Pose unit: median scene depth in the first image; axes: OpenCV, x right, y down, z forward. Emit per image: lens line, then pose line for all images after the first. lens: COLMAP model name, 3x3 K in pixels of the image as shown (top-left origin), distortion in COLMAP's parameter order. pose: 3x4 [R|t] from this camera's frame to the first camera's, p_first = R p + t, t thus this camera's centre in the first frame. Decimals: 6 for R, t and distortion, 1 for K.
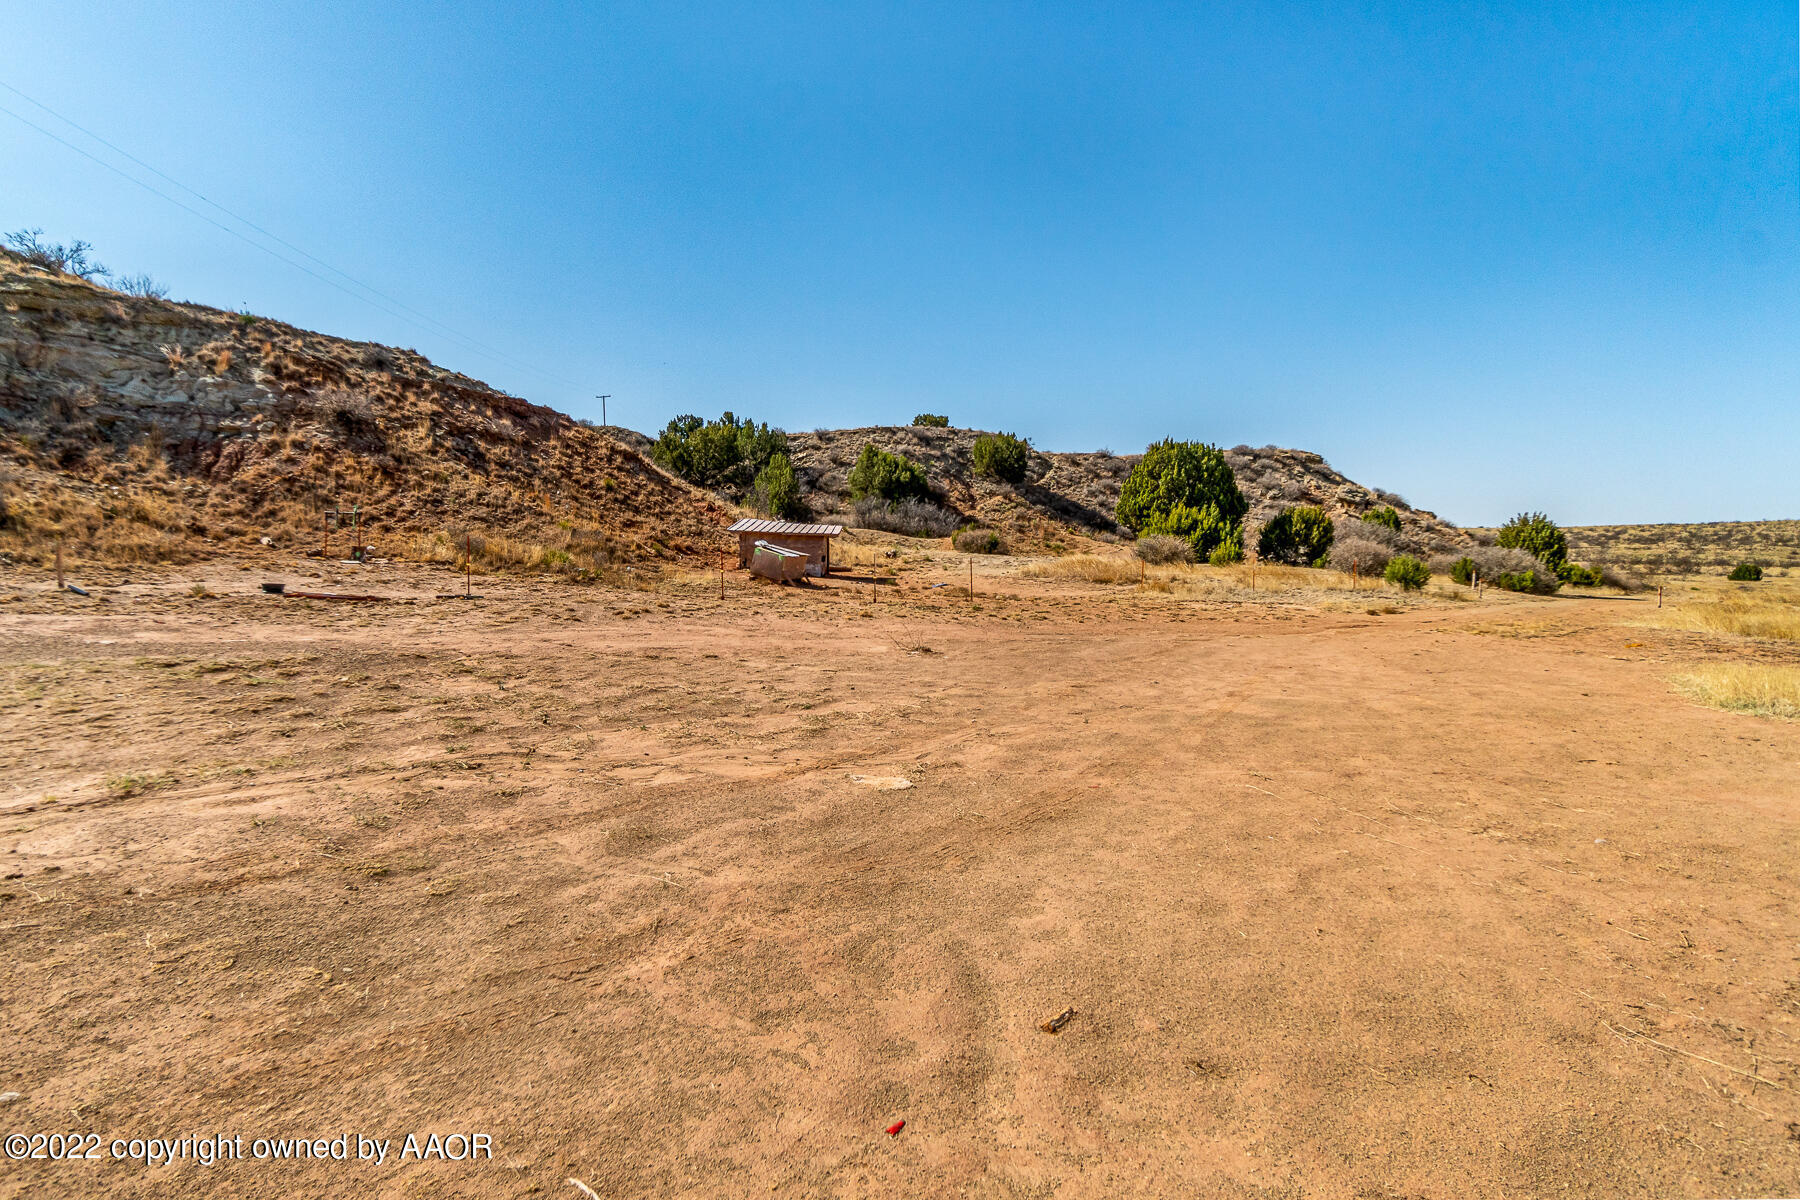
lens RADIAL K [[857.0, 0, 887.1], [0, 857.0, 586.7], [0, 0, 1]] dist [-0.007969, 0.002033]
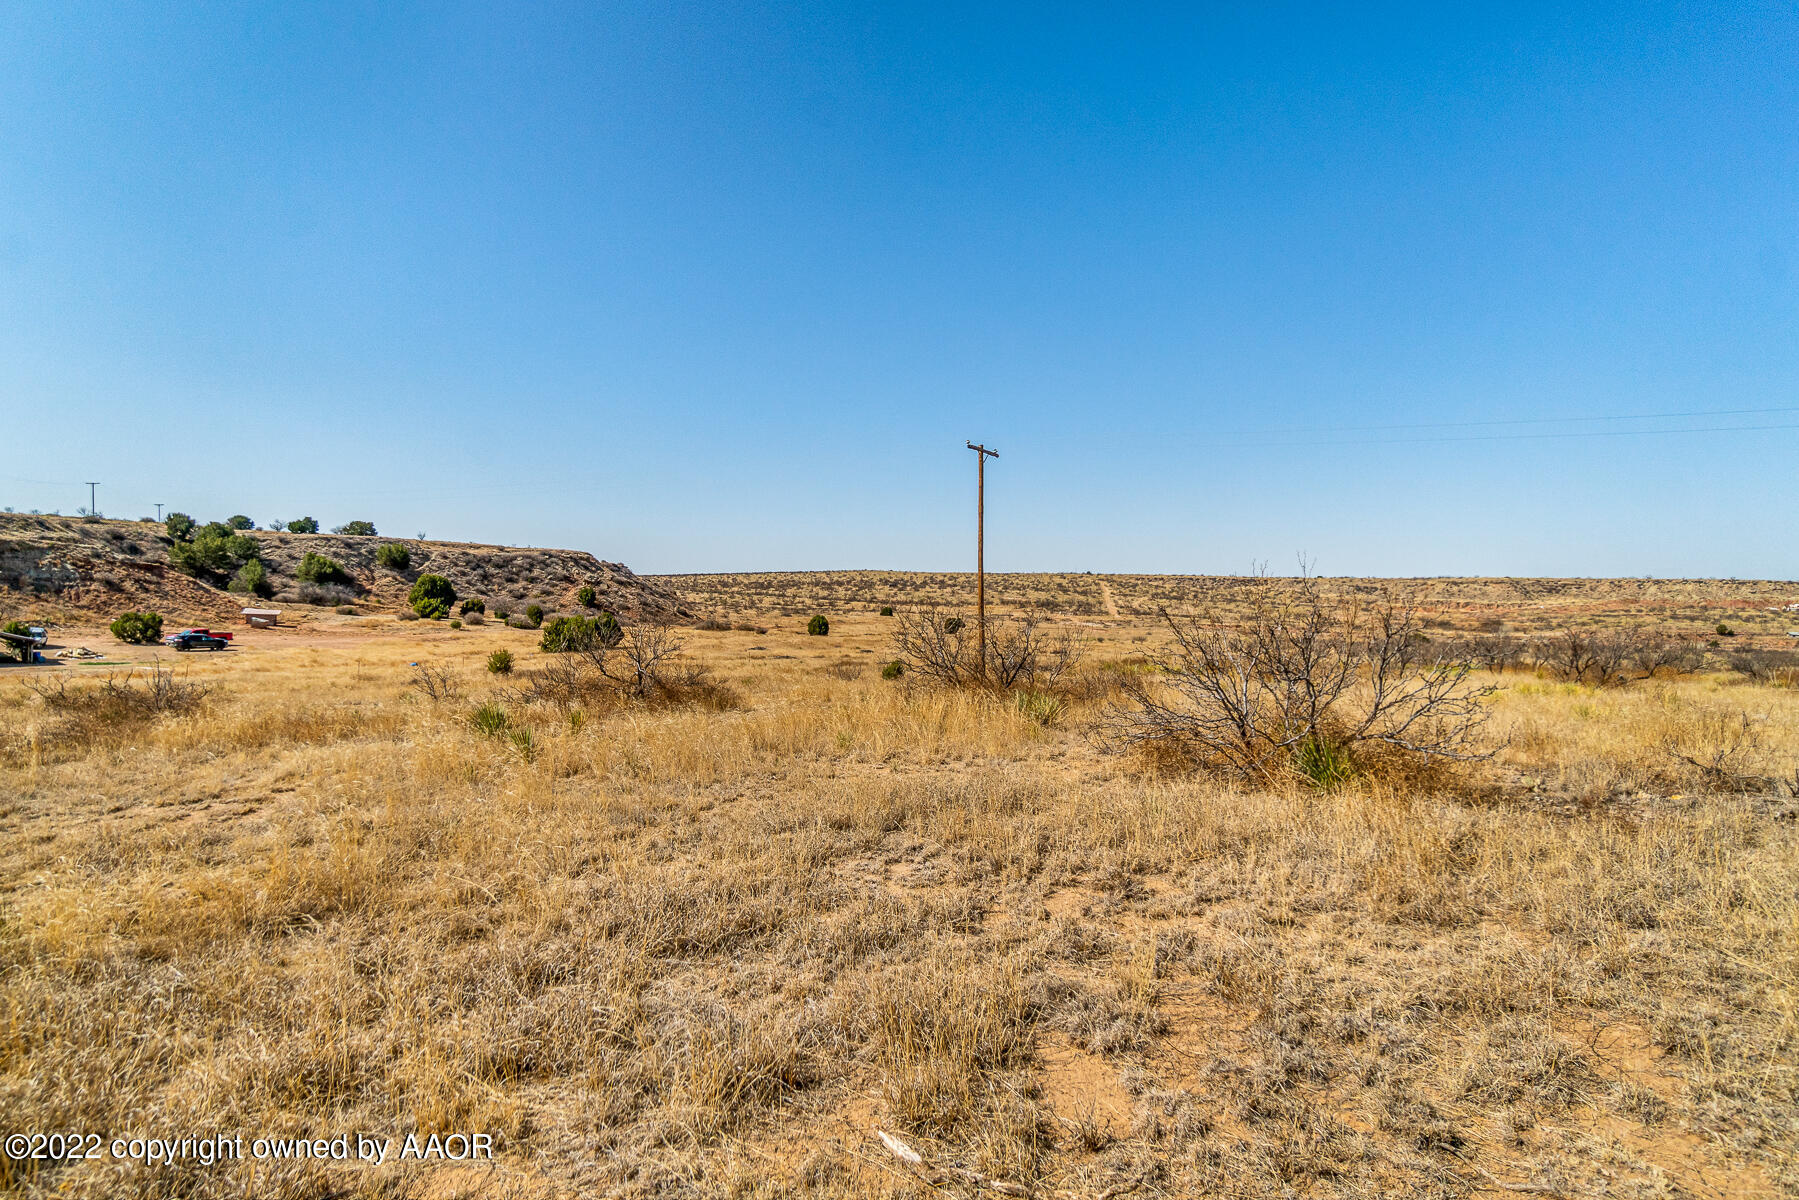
lens RADIAL K [[856.6, 0, 897.5], [0, 856.6, 593.4], [0, 0, 1]] dist [-0.007969, 0.002033]
pose [[0.858437, 0.015502, 0.512685, 0.121787], [-0.005004, 0.999749, -0.021851, -0.030140], [-0.512895, 0.016193, 0.858299, -1.251643]]
